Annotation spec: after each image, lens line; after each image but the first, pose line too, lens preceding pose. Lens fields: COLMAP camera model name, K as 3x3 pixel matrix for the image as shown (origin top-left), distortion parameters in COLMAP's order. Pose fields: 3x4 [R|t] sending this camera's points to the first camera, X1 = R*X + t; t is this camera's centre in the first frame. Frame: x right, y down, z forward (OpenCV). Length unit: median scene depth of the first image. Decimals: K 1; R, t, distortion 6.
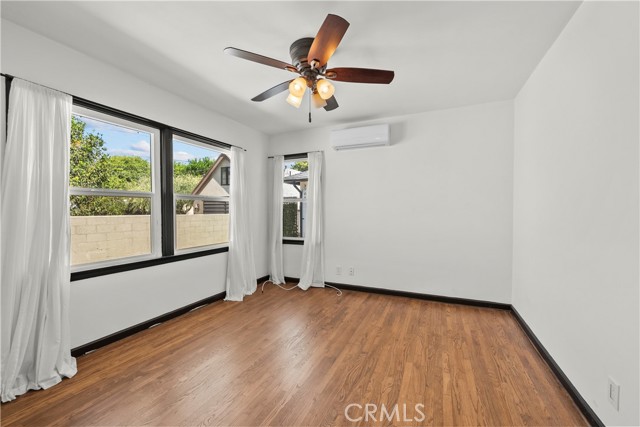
lens RADIAL K [[261.6, 0, 320.4], [0, 261.6, 211.3], [0, 0, 1]] dist [-0.002586, -0.000105]
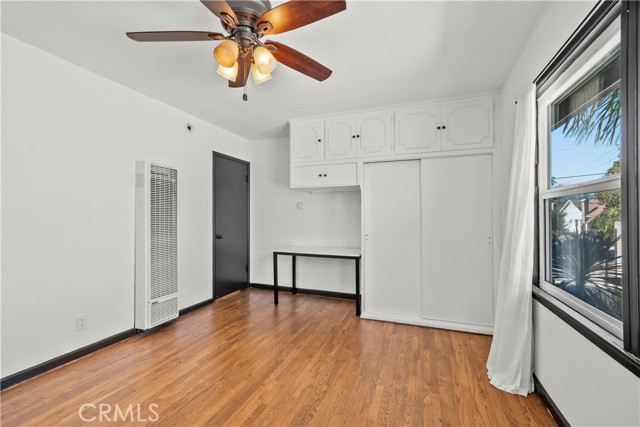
lens RADIAL K [[271.9, 0, 319.9], [0, 271.9, 214.1], [0, 0, 1]] dist [0.000391, 0.000021]
pose [[-0.997984, -0.003668, -0.063359, -0.228137], [-0.003613, 0.999993, -0.000985, -0.013861], [0.063363, -0.000755, -0.997990, 1.999324]]
